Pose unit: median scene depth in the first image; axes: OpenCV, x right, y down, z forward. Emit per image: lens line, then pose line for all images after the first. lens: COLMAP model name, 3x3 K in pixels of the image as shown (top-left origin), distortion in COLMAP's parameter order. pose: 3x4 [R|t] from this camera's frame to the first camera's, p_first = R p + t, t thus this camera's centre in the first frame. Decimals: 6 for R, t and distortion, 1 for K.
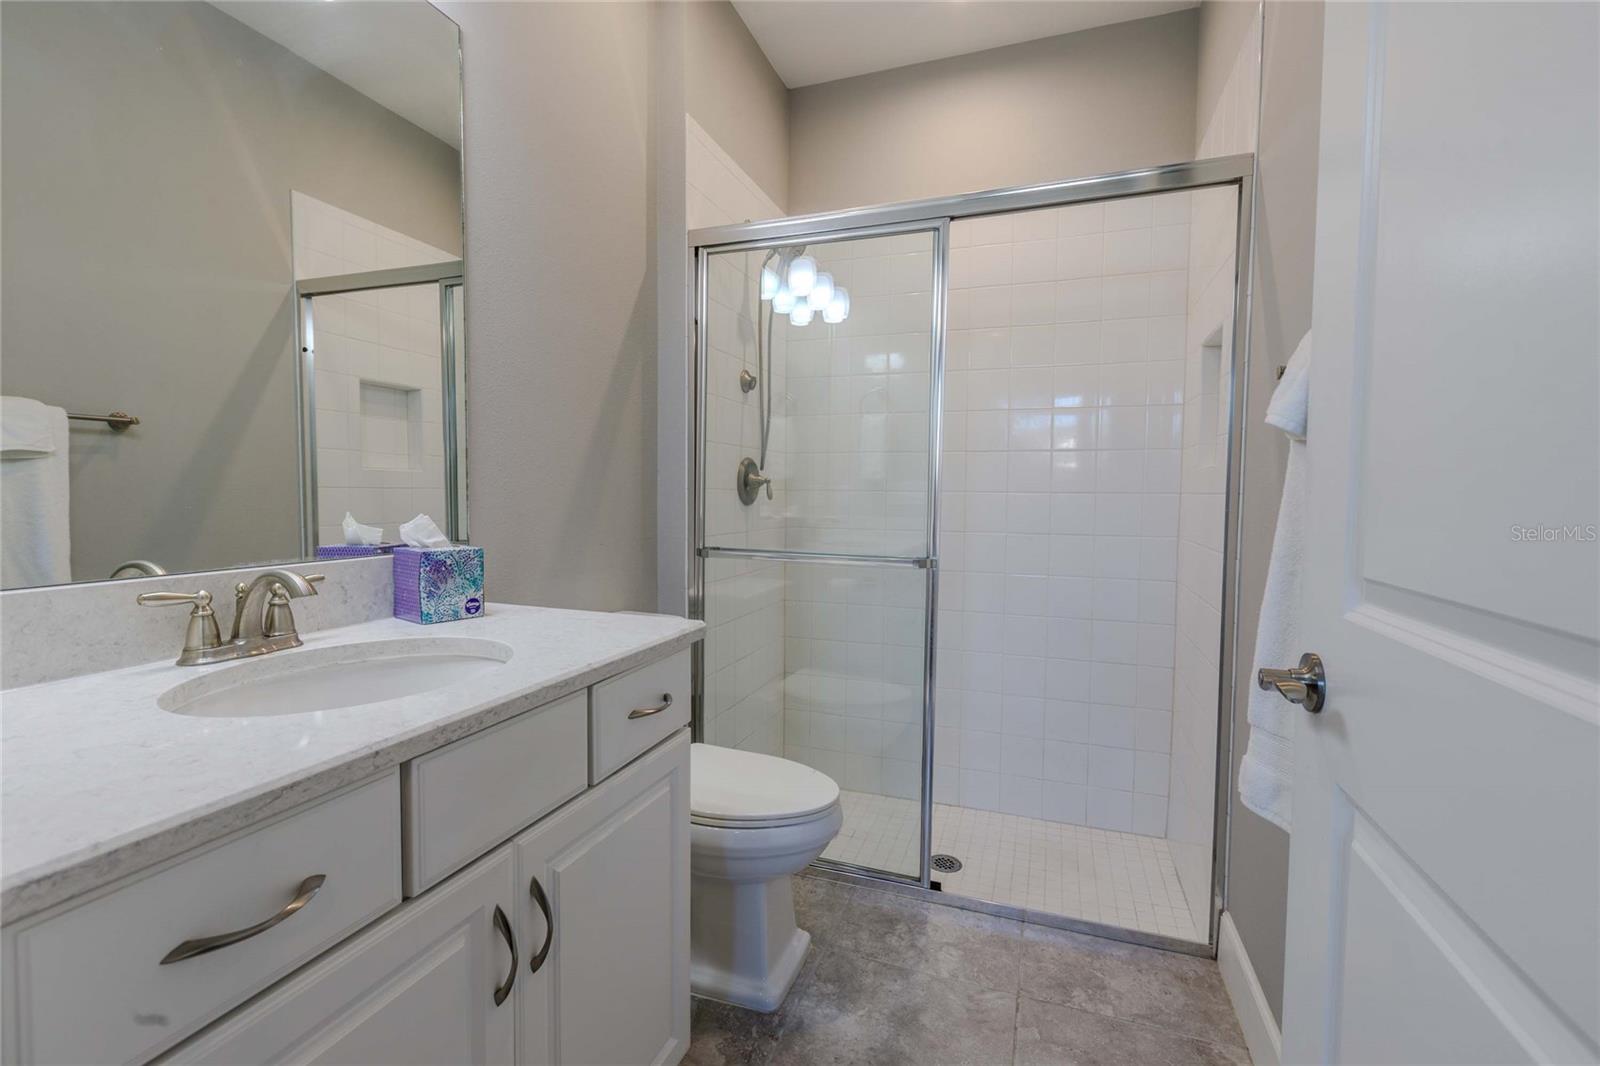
lens RADIAL K [[707.4, 0, 794.6], [0, 707.4, 515.7], [0, 0, 1]] dist [0.000420, -0.000738]
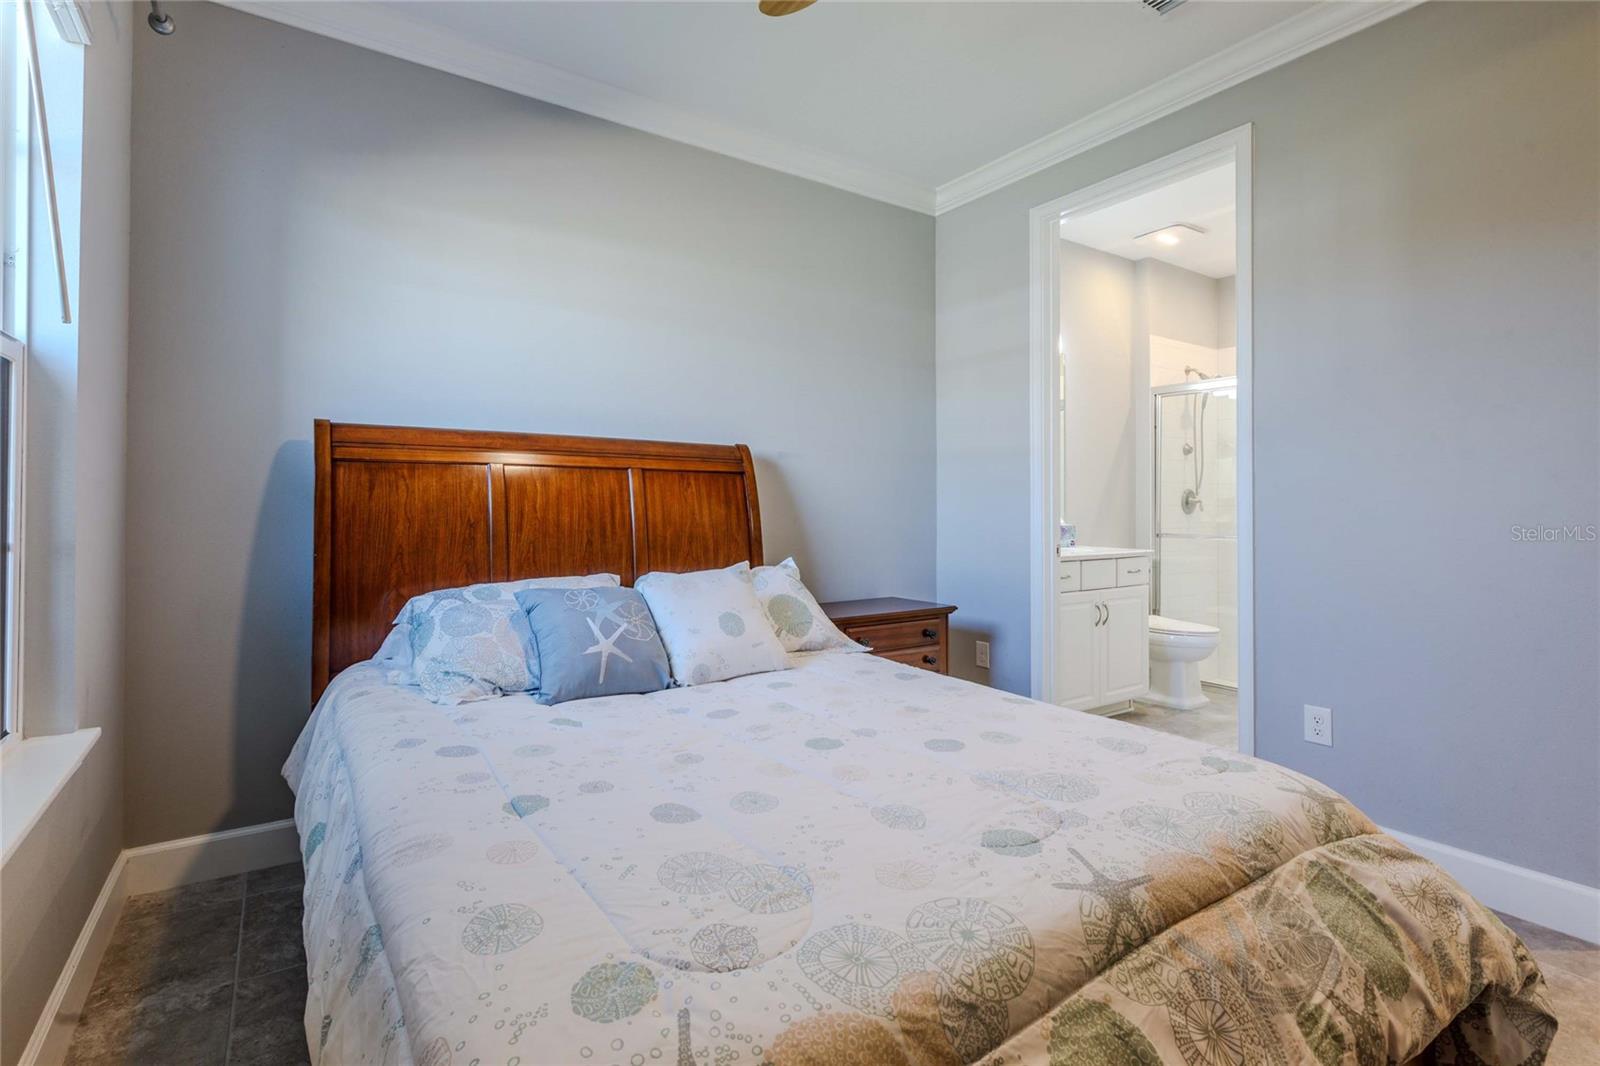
lens RADIAL K [[745.1, 0, 762.6], [0, 745.1, 495.0], [0, 0, 1]] dist [-0.000820, -0.000418]
pose [[0.794735, -0.011287, -0.606851, 0.277256], [-0.019725, 0.998819, -0.044410, 0.051446], [0.606636, 0.047264, 0.793574, -1.477883]]
